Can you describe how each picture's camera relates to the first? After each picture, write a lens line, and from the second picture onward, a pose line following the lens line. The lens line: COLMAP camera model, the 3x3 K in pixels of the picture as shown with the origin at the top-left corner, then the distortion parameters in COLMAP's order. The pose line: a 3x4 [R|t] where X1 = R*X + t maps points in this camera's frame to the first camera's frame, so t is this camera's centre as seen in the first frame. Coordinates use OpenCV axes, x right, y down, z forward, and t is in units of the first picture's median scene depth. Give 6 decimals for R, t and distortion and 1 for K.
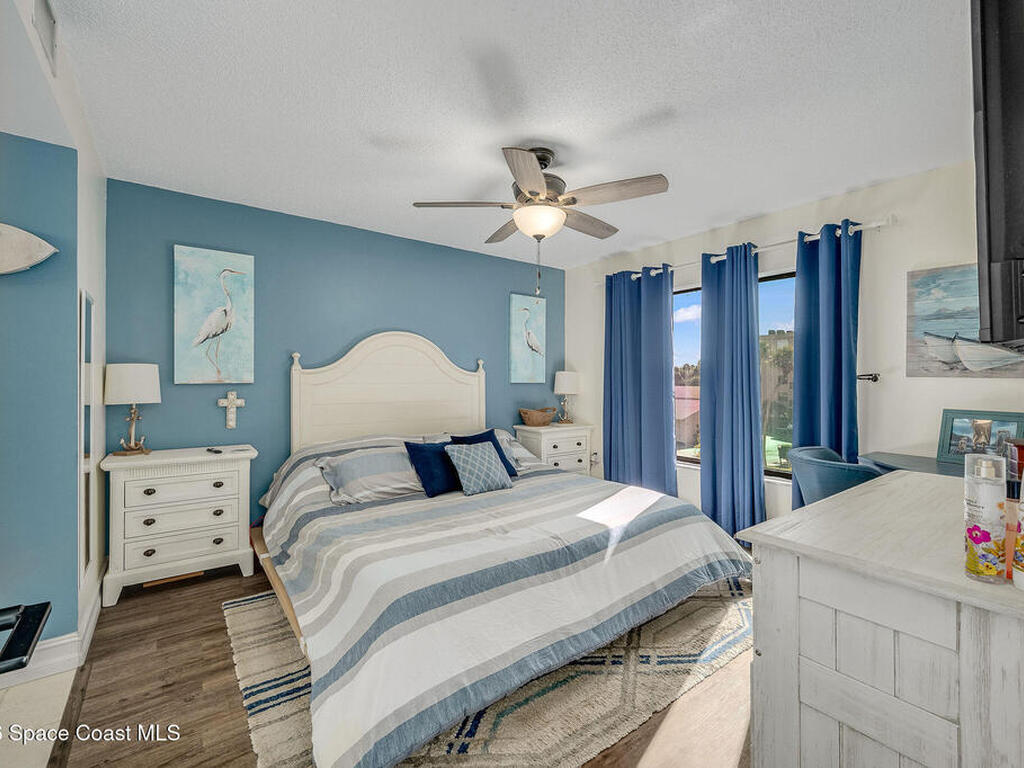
lens RADIAL K [[460.3, 0, 510.5], [0, 460.3, 367.7], [0, 0, 1]] dist [0.001069, 0.000178]
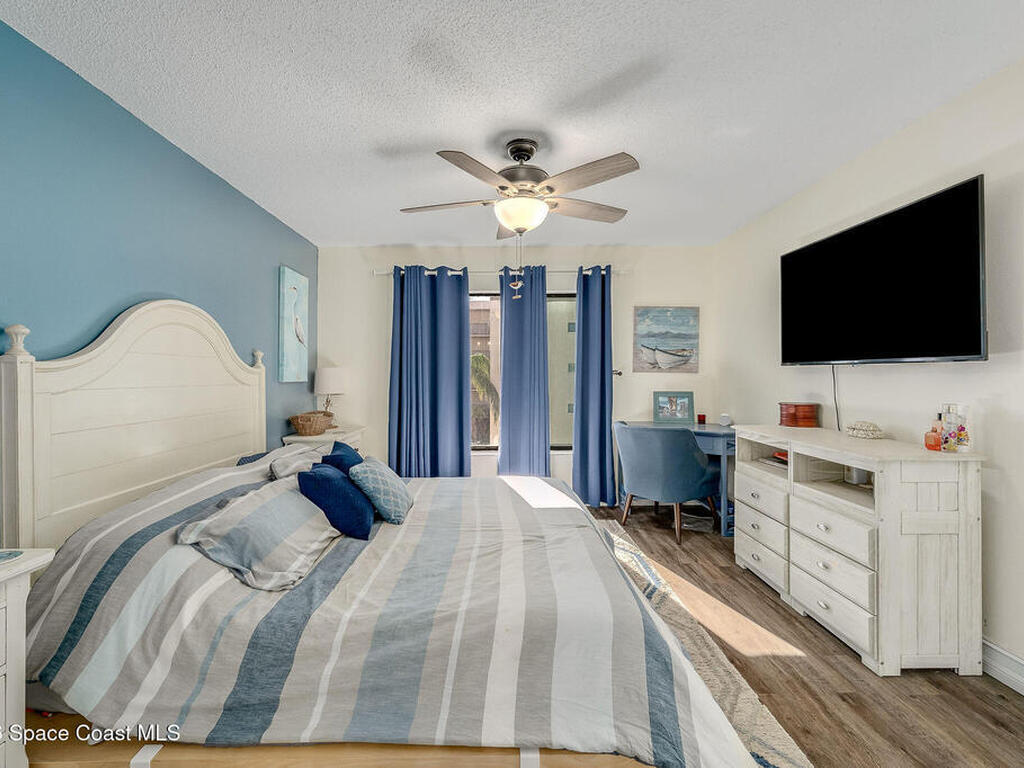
lens RADIAL K [[460.3, 0, 510.5], [0, 460.3, 367.7], [0, 0, 1]] dist [0.001069, 0.000178]
pose [[0.594378, 0.003142, 0.804180, -0.626061], [-0.011903, 0.999917, 0.004891, 0.000928], [-0.804098, -0.012479, 0.594366, 0.374793]]
